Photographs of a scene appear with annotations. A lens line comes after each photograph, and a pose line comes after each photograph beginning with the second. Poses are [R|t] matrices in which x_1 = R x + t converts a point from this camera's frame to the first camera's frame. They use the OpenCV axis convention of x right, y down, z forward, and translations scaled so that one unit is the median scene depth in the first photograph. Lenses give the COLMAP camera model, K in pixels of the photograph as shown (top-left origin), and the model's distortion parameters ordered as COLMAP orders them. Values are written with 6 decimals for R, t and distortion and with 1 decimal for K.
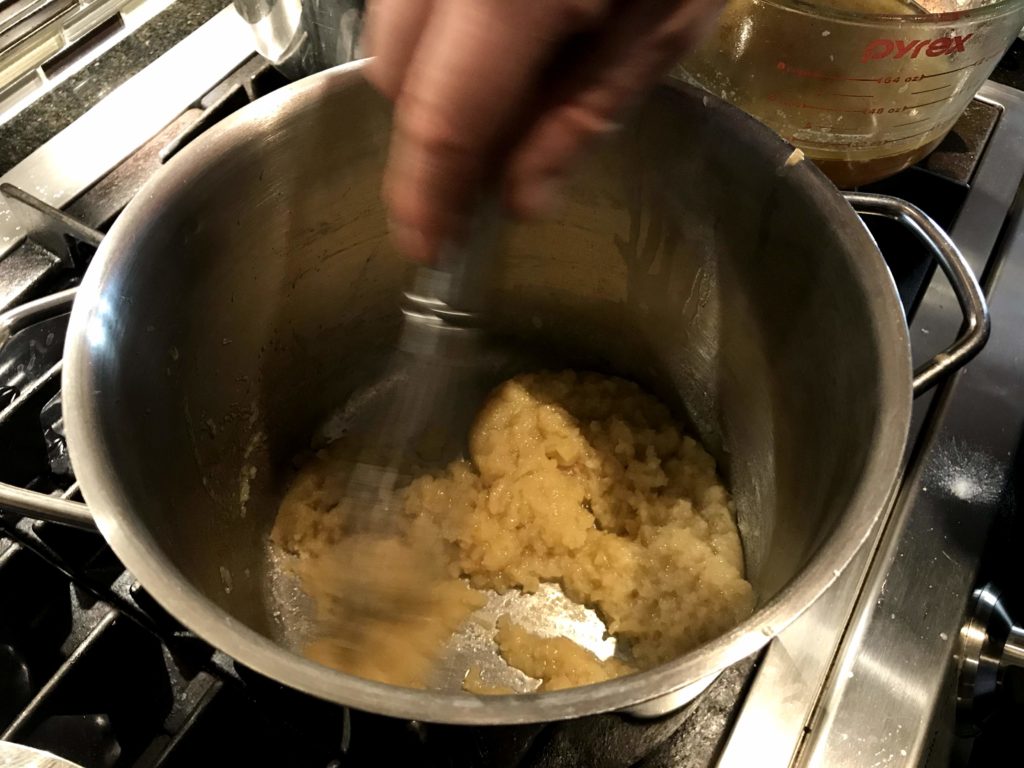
lens RADIAL K [[857.8, 0, 509.1], [0, 857.8, 380.1], [0, 0, 1]] dist [0.077064, -0.067264]
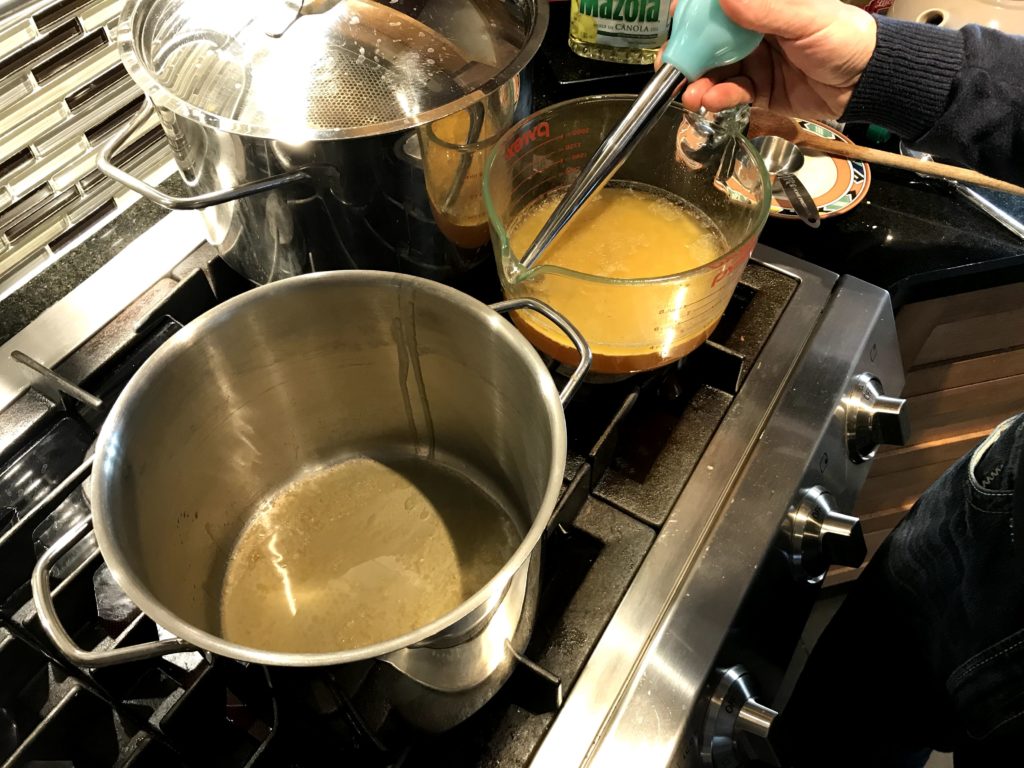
lens RADIAL K [[857.8, 0, 506.4], [0, 857.8, 377.6], [0, 0, 1]] dist [0.077064, -0.067264]
pose [[0.999973, 0.005554, -0.004805, 0.175683], [-0.005873, 0.997584, -0.069226, -0.098942], [0.004409, 0.069253, 0.997589, -0.317127]]
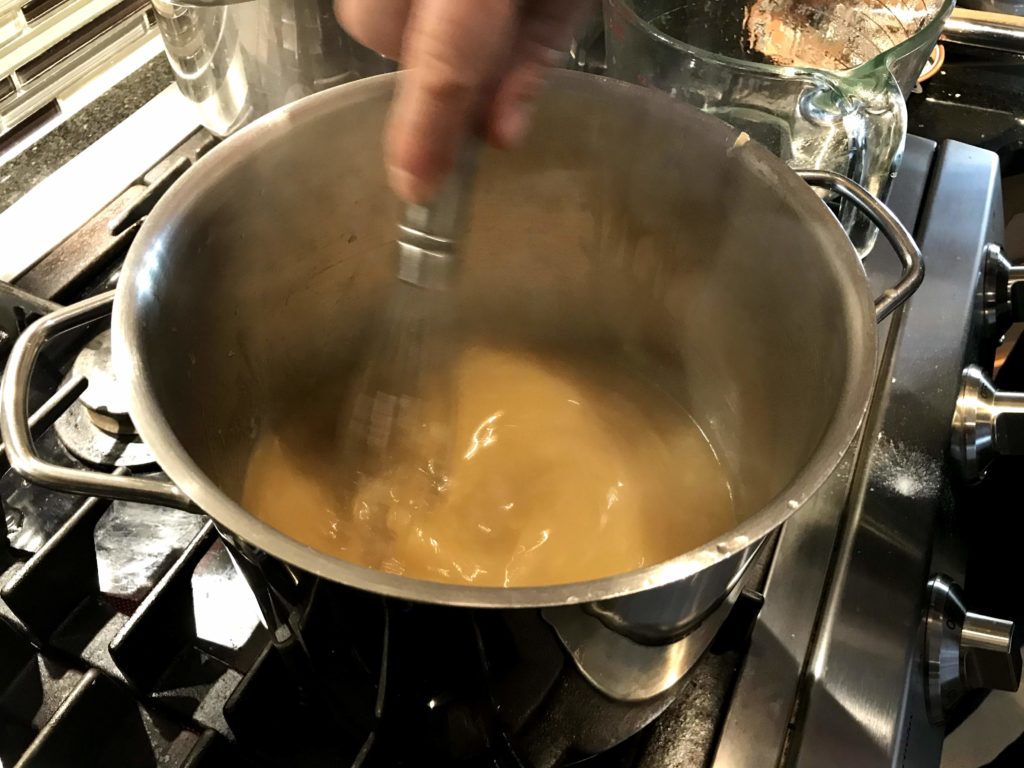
lens RADIAL K [[857.8, 0, 516.6], [0, 857.8, 380.0], [0, 0, 1]] dist [0.077064, -0.067264]
pose [[0.993851, -0.068704, 0.086835, -0.032103], [0.076490, 0.993021, -0.089770, 0.047770], [-0.080062, 0.095860, 0.992170, -0.026794]]
